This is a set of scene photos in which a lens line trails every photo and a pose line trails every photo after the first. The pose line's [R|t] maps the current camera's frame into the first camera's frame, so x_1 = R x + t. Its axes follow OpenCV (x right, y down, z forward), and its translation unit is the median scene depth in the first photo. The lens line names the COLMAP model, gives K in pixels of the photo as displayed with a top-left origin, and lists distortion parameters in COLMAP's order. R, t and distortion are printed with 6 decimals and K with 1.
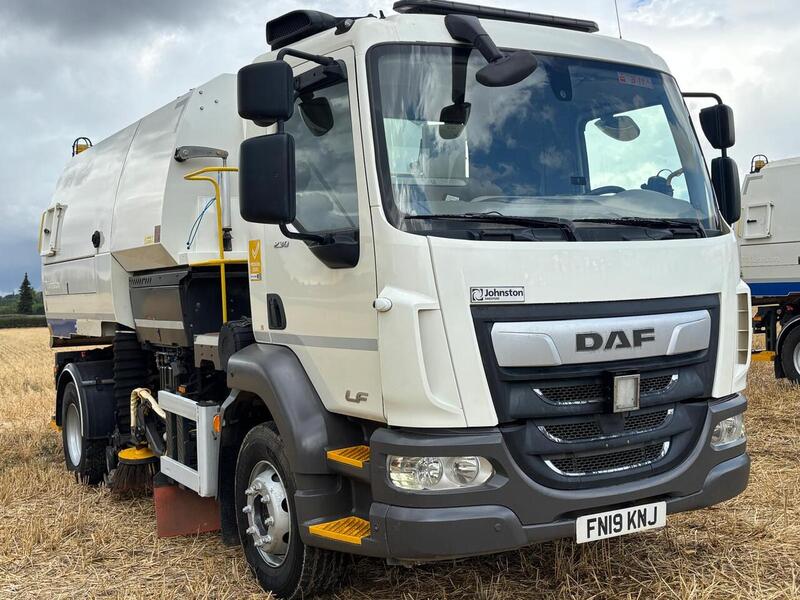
lens RADIAL K [[975.9, 0, 399.1], [0, 975.9, 299.7], [0, 0, 1]] dist [0.128743, 0.000000]
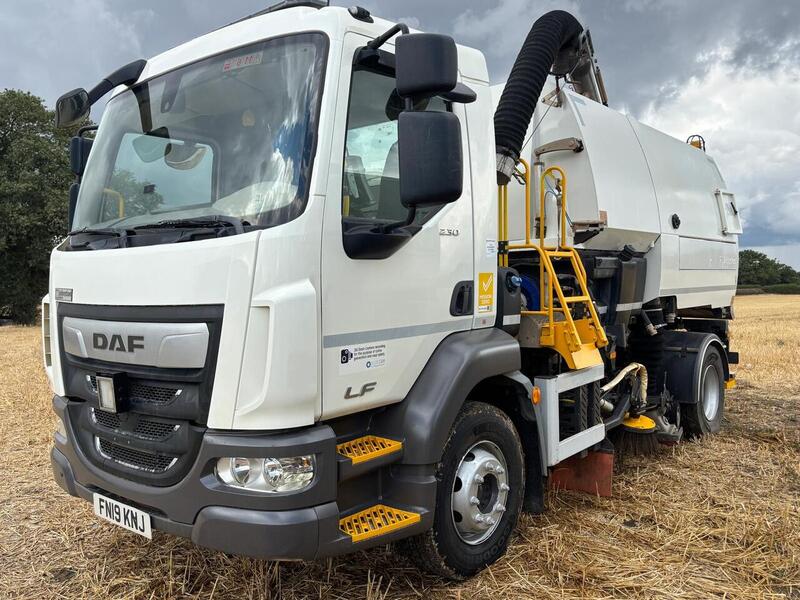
lens RADIAL K [[663.5, 0, 391.8], [0, 663.5, 297.0], [0, 0, 1]] dist [0.034733, 0.036916]
pose [[0.314841, 0.057752, -0.947386, 0.968300], [-0.001127, 0.998169, 0.060473, -0.050314], [0.949144, -0.017971, 0.314330, 1.036892]]
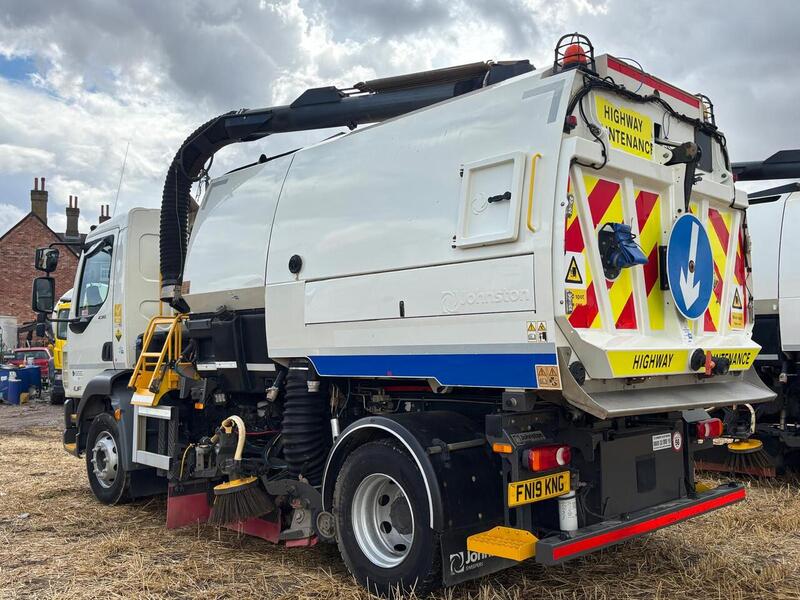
lens RADIAL K [[784.3, 0, 374.7], [0, 784.3, 296.1], [0, 0, 1]] dist [0.054564, 0.000000]
pose [[-0.980840, 0.035520, -0.191551, 0.040068], [0.045746, 0.997739, -0.049230, -0.008299], [0.189369, -0.057049, -0.980247, 3.100673]]
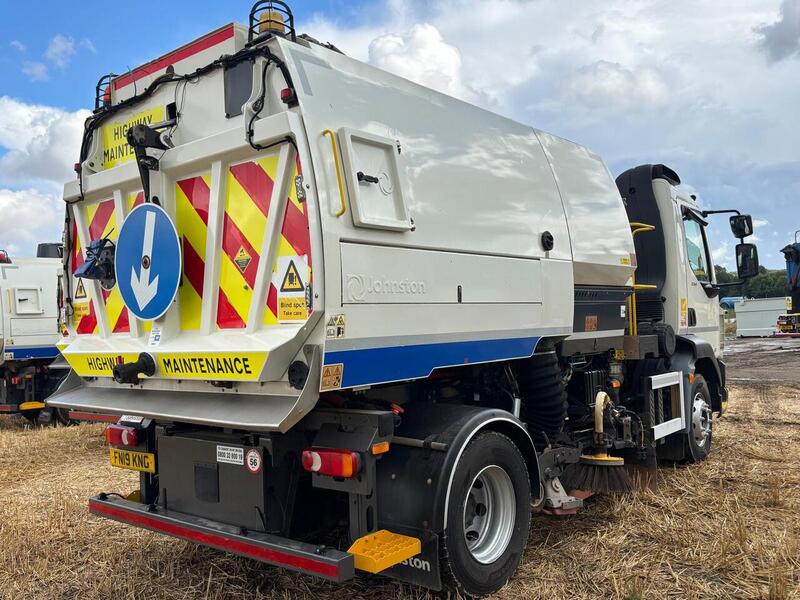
lens RADIAL K [[701.9, 0, 412.6], [0, 701.9, 303.4], [0, 0, 1]] dist [0.049462, 0.033873]
pose [[-0.315664, 0.078227, 0.945641, -1.408267], [0.063024, 0.996124, -0.061365, 0.040062], [-0.946776, 0.040228, -0.319370, 2.169532]]
